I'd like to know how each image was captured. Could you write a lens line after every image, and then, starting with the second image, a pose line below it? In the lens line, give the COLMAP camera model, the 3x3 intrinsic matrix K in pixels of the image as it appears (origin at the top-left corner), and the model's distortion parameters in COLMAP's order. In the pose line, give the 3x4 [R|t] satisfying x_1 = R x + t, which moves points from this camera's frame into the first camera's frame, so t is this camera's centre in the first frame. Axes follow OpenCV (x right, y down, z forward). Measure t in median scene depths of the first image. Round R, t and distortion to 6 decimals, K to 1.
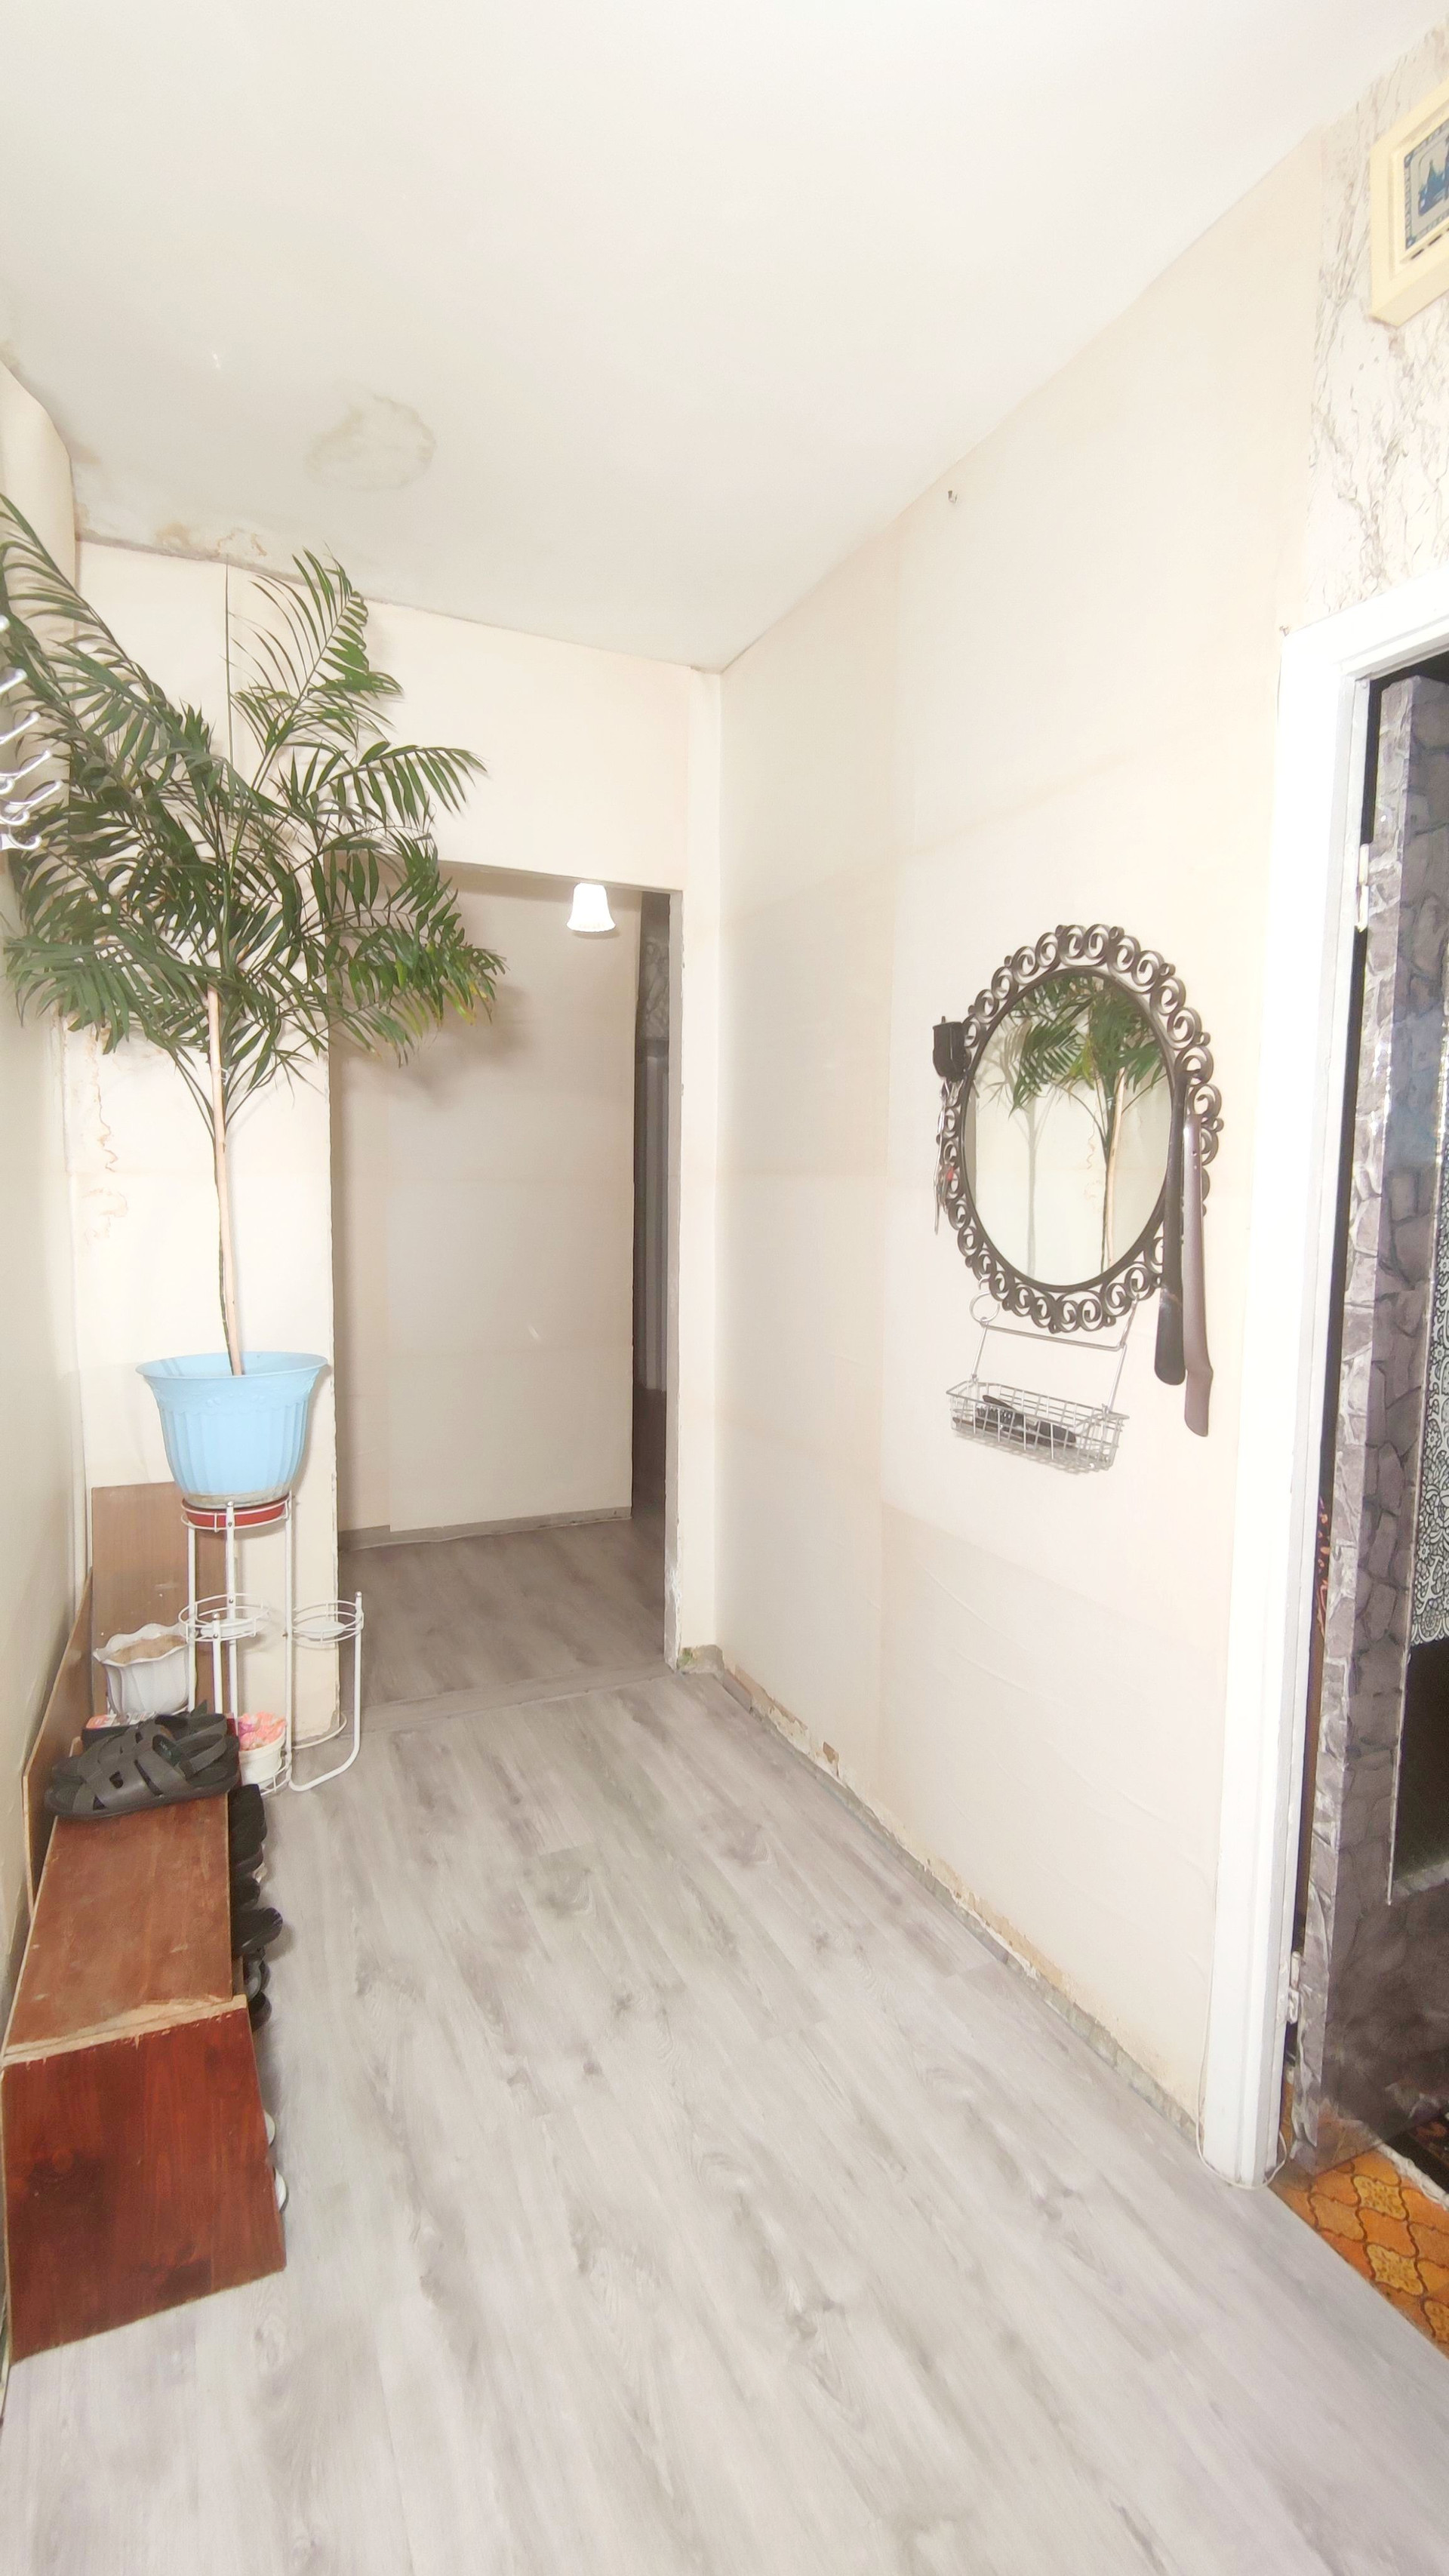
lens RADIAL K [[1171.3, 0, 738.0], [0, 1171.3, 1285.8], [0, 0, 1]] dist [0.007169, -0.002443]
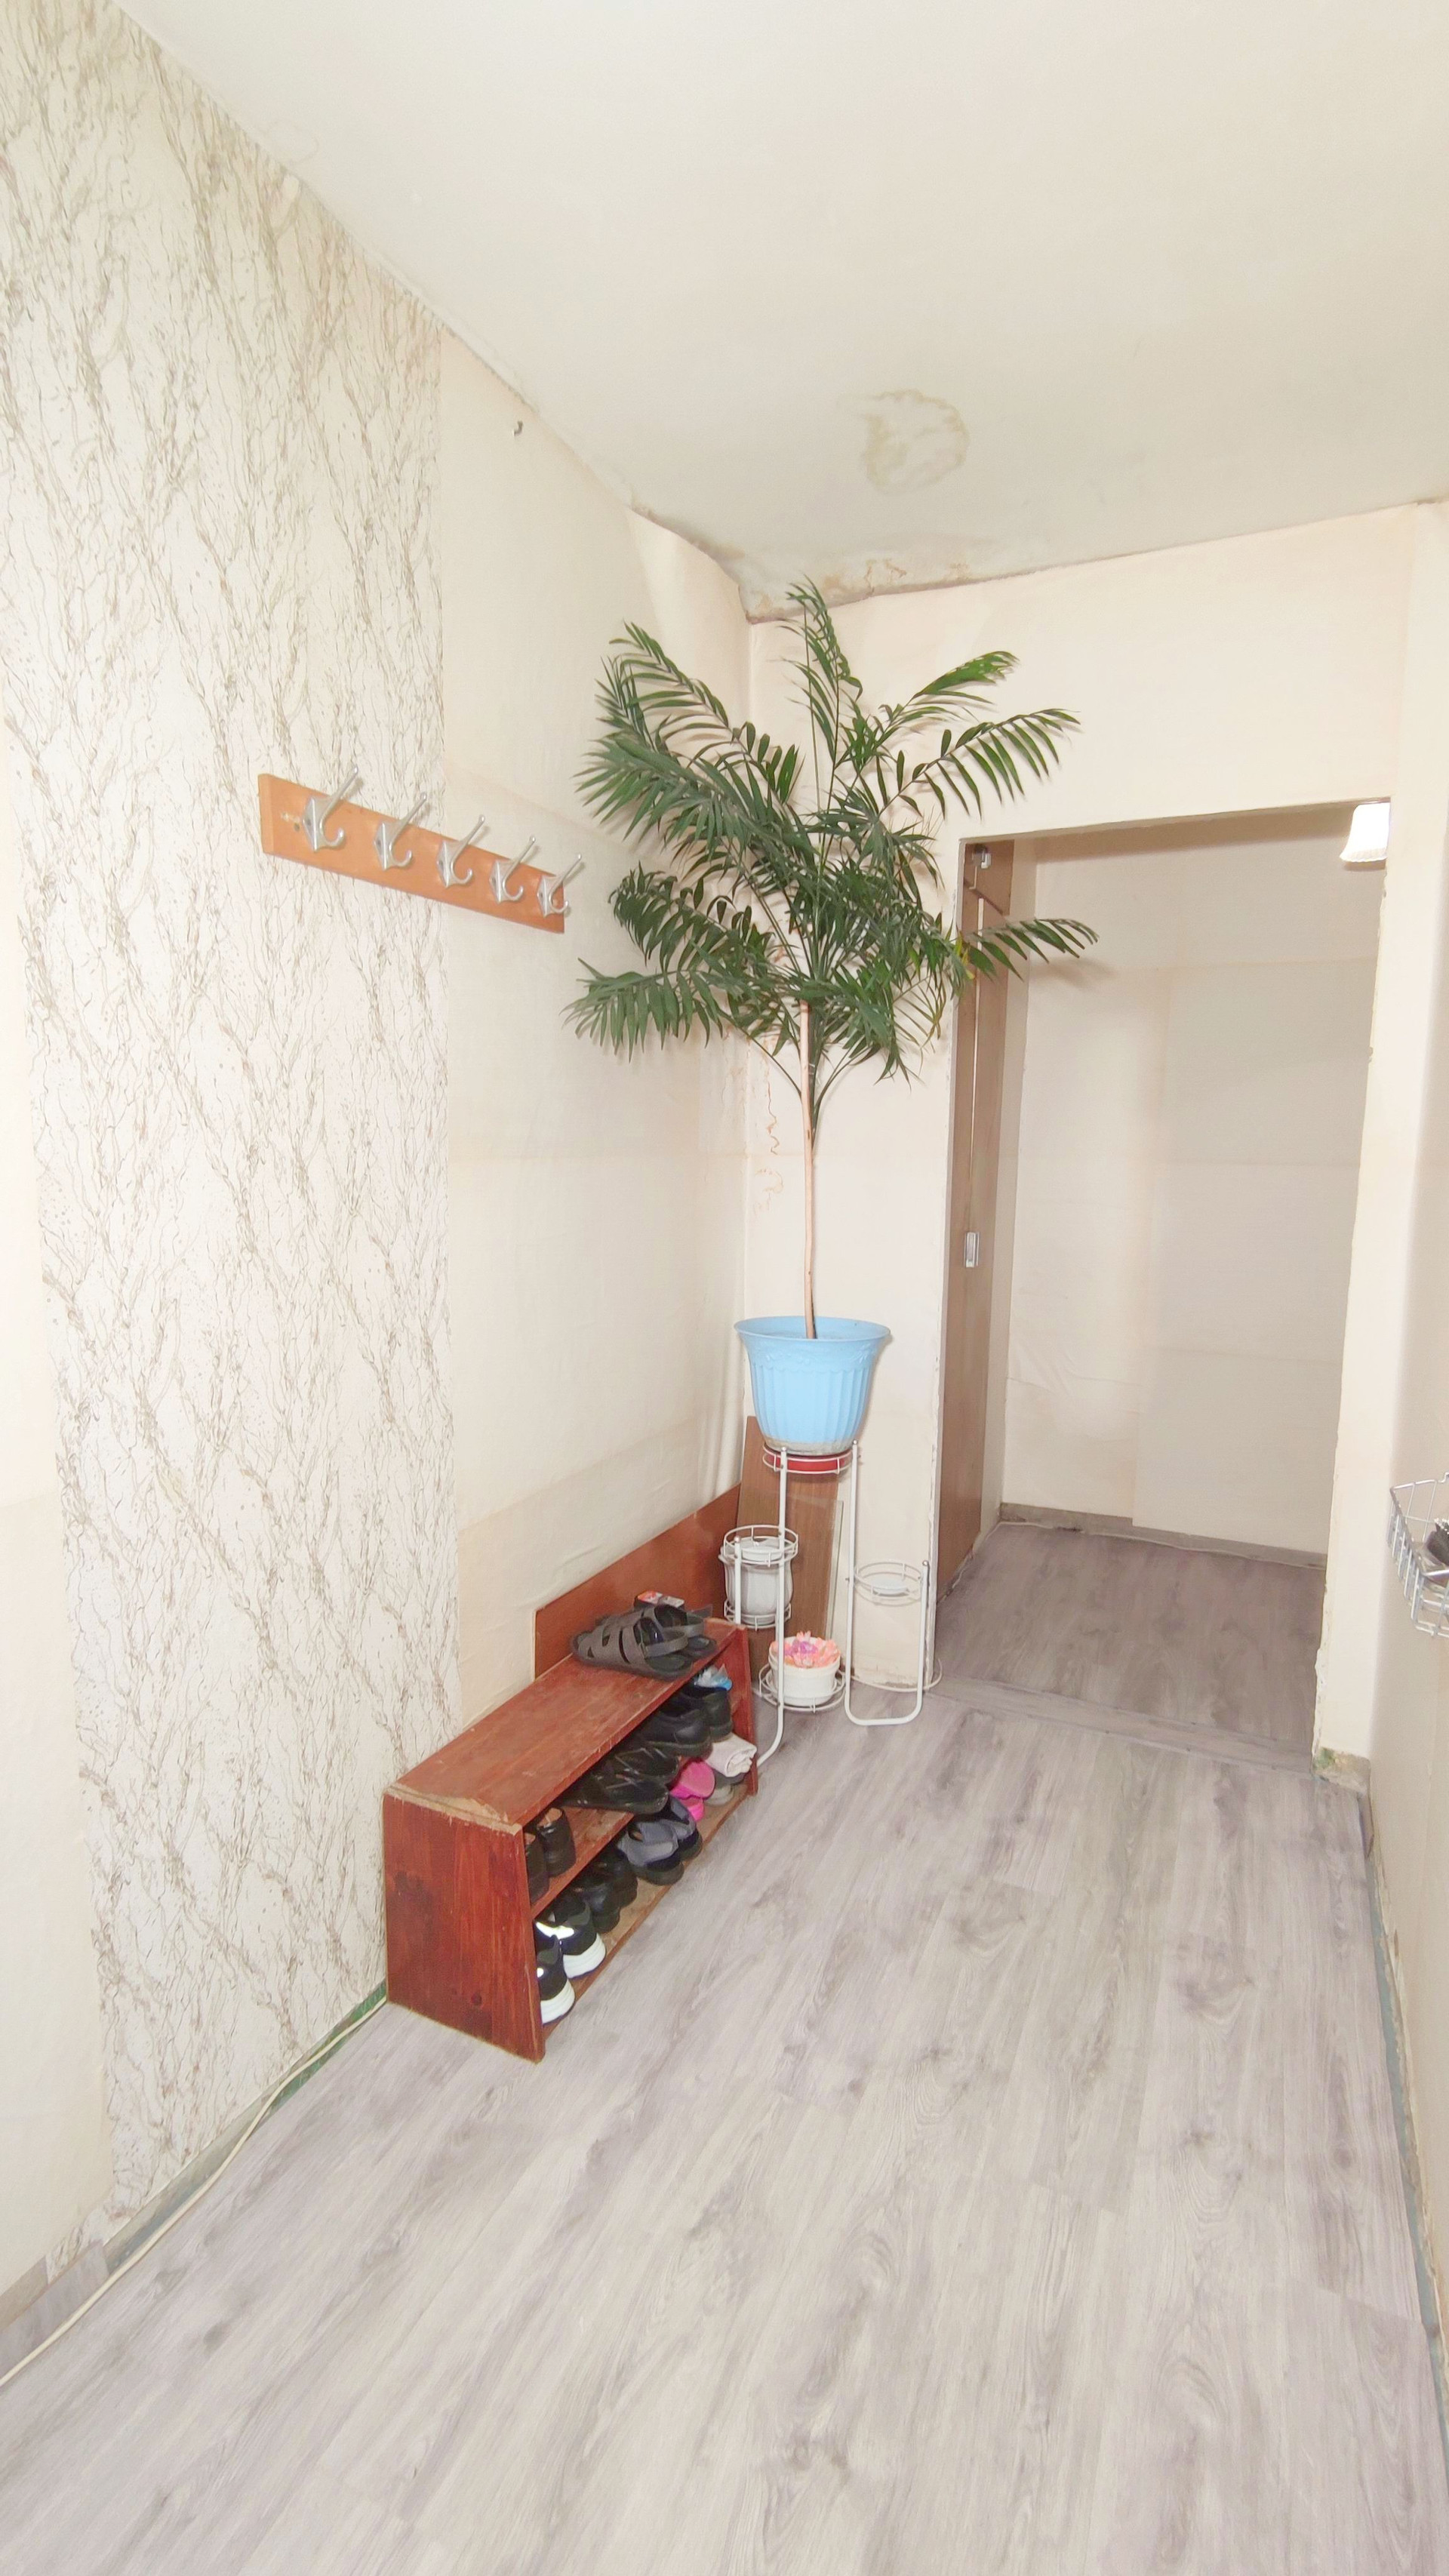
lens RADIAL K [[1171.3, 0, 734.5], [0, 1171.3, 1286.4], [0, 0, 1]] dist [0.007169, -0.002443]
pose [[0.660876, 0.096798, -0.744226, 0.385651], [-0.080833, 0.995059, 0.057643, -0.033919], [0.746129, 0.022063, 0.665436, 0.216655]]
